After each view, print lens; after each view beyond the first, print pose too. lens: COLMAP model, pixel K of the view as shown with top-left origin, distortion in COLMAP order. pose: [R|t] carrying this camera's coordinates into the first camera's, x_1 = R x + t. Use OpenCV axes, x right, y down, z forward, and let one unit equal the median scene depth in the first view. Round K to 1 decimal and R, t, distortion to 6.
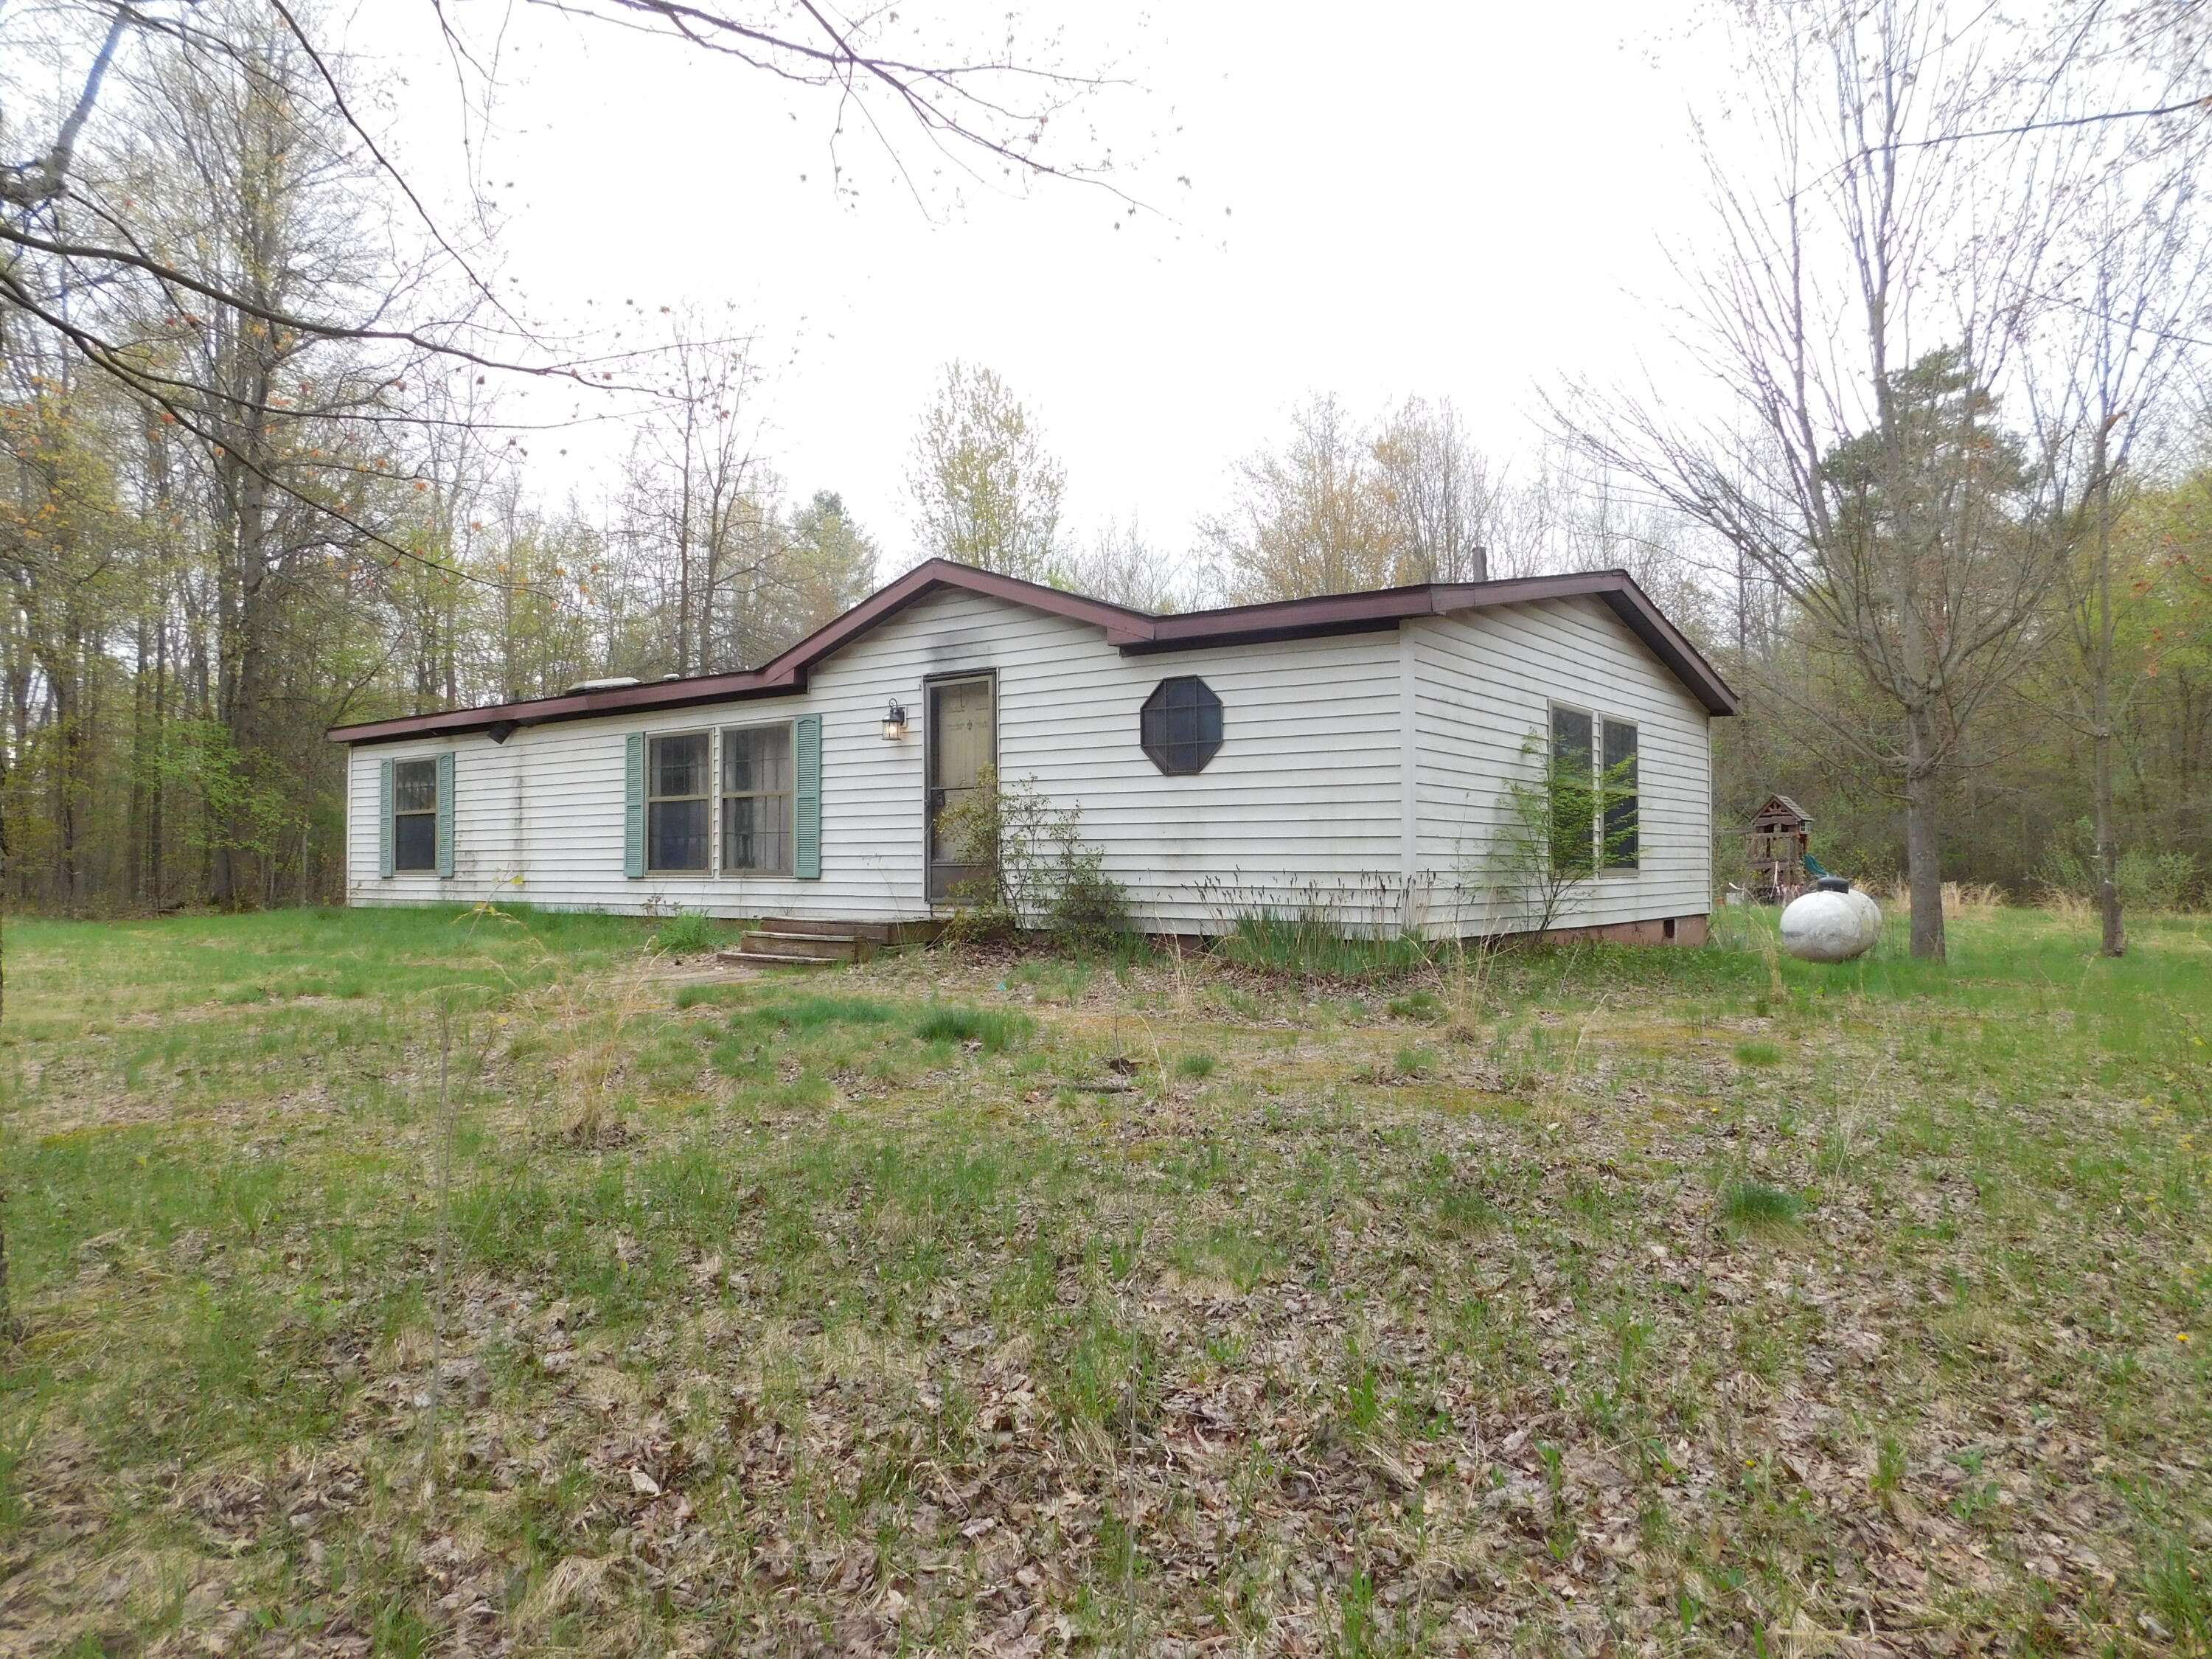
lens RADIAL K [[1453.9, 0, 1103.7], [0, 1453.9, 829.6], [0, 0, 1]] dist [-0.076344, 0.055140]
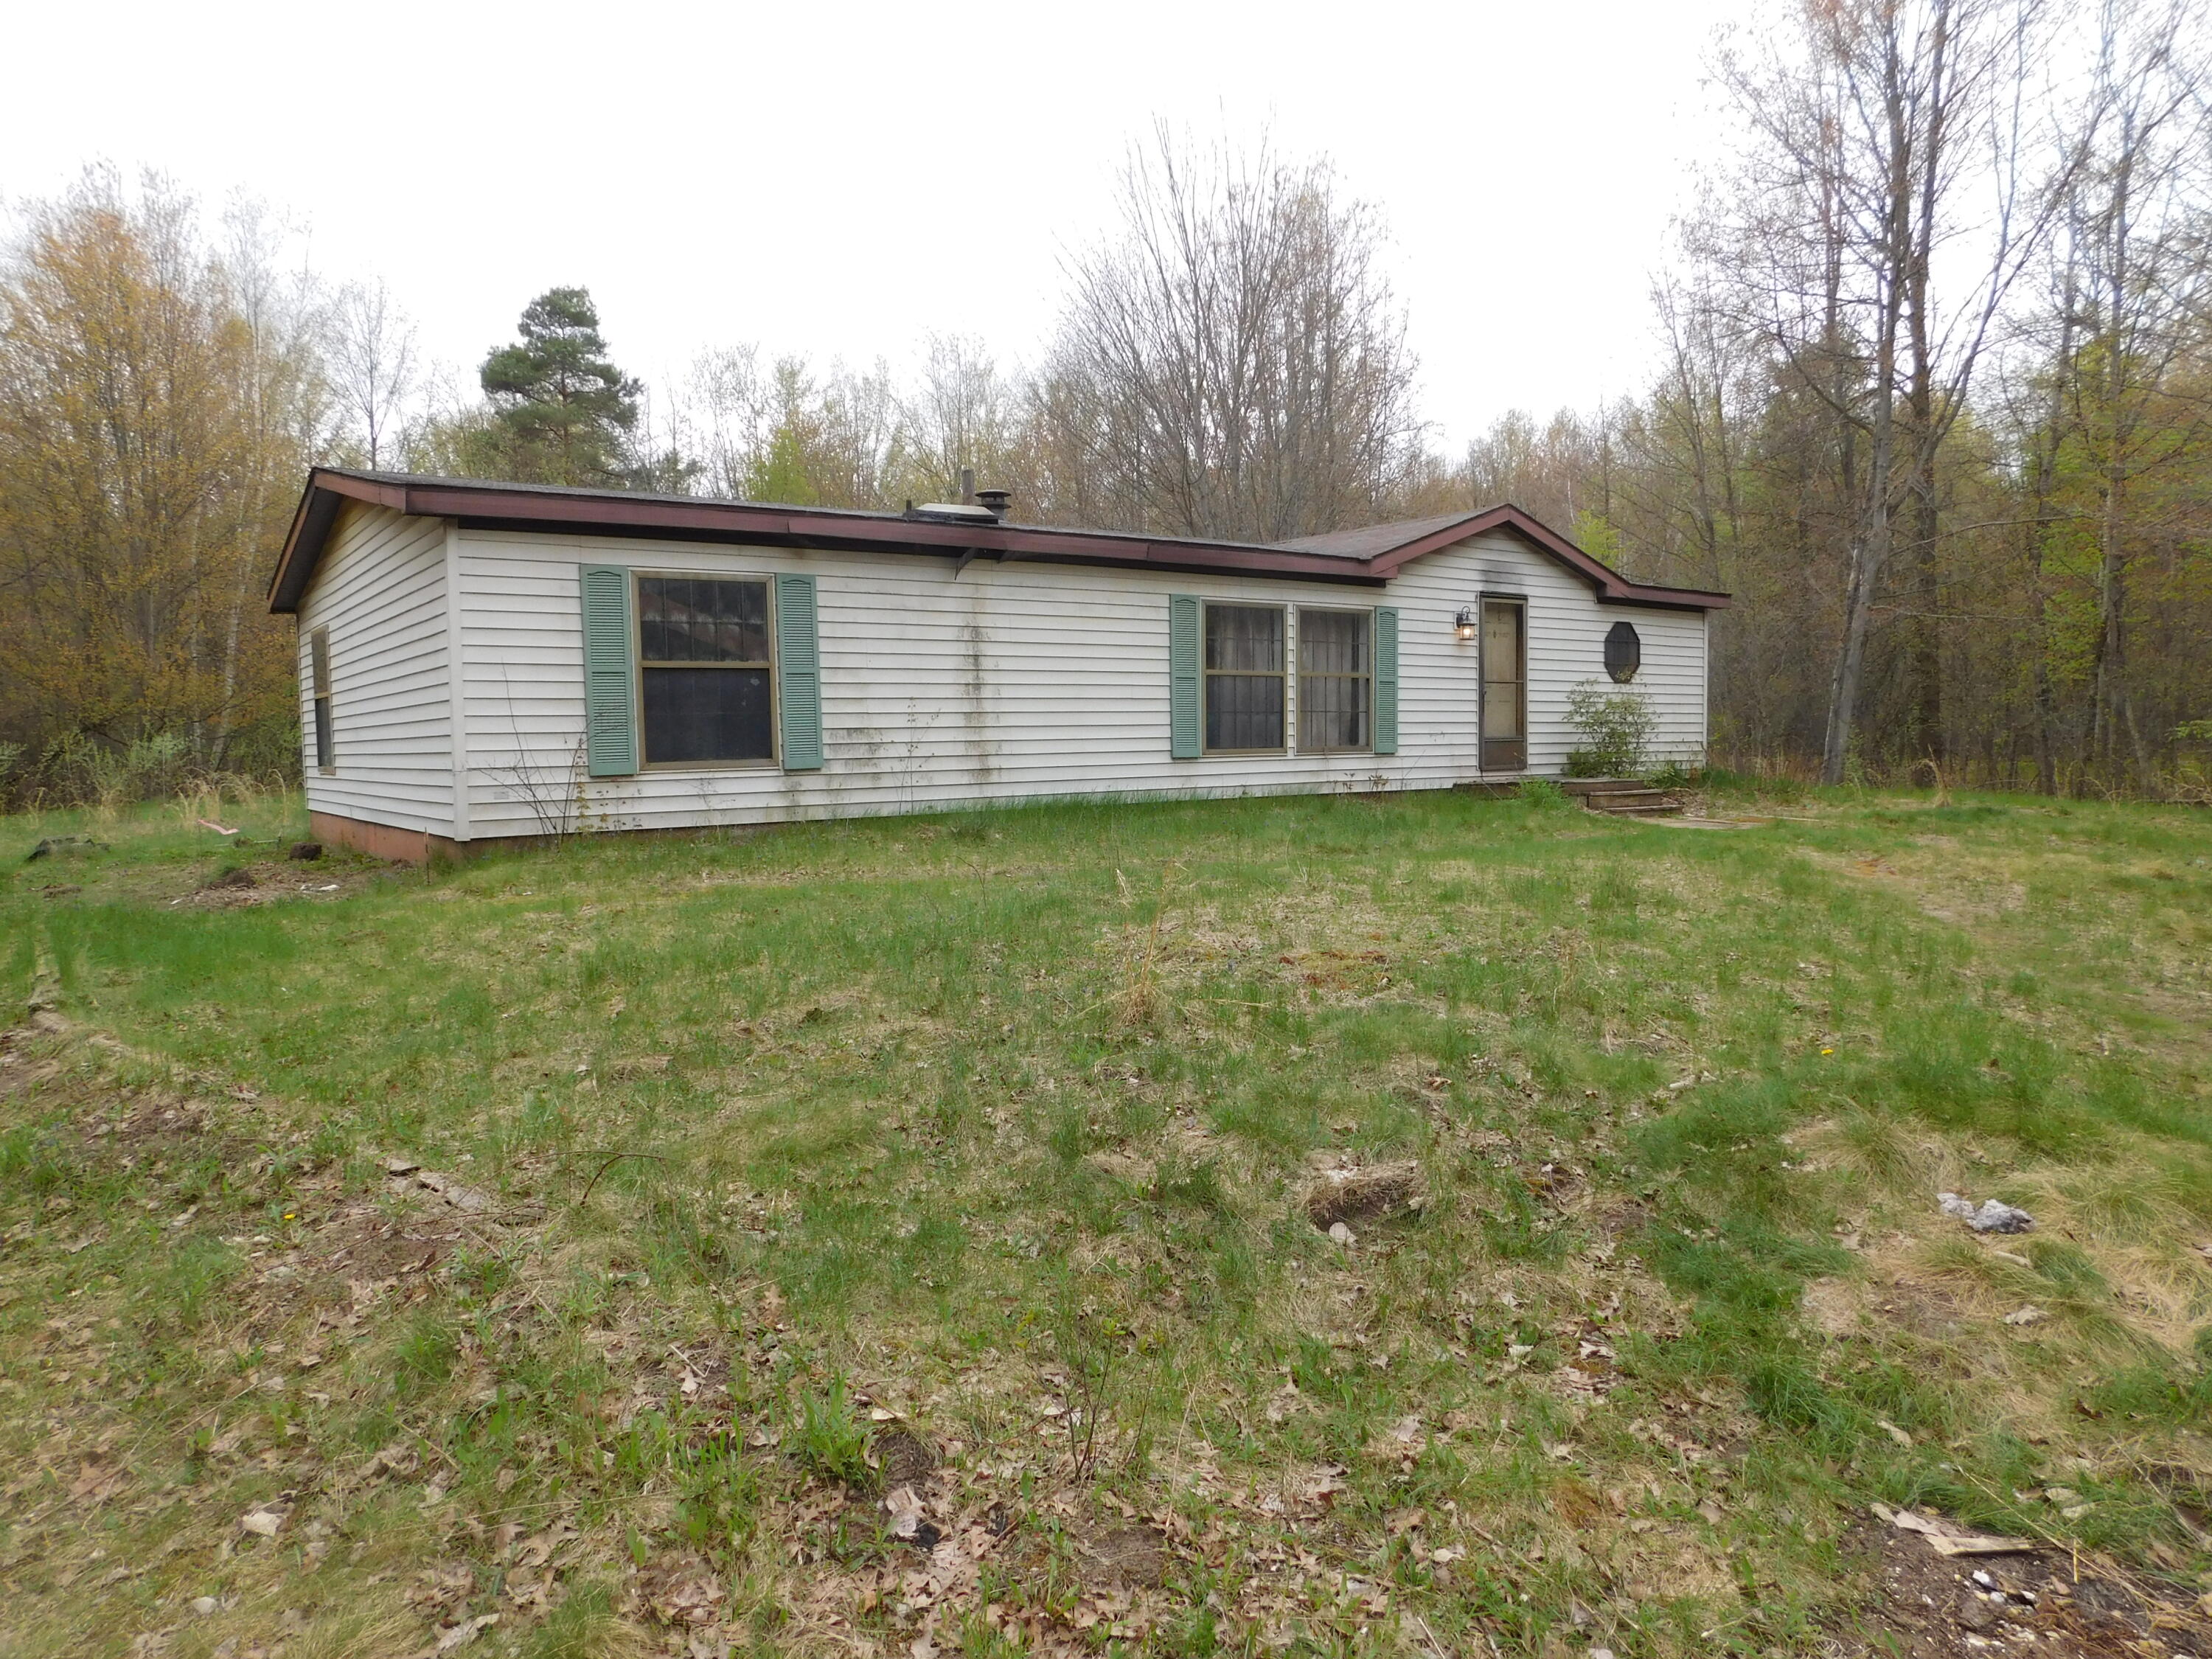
lens RADIAL K [[1453.9, 0, 1105.2], [0, 1453.9, 839.7], [0, 0, 1]] dist [-0.076344, 0.055140]
pose [[0.294938, -0.062457, 0.953473, -1.349732], [-0.006647, 0.997703, 0.067410, 0.026033], [-0.955493, -0.026220, 0.293846, 0.877792]]
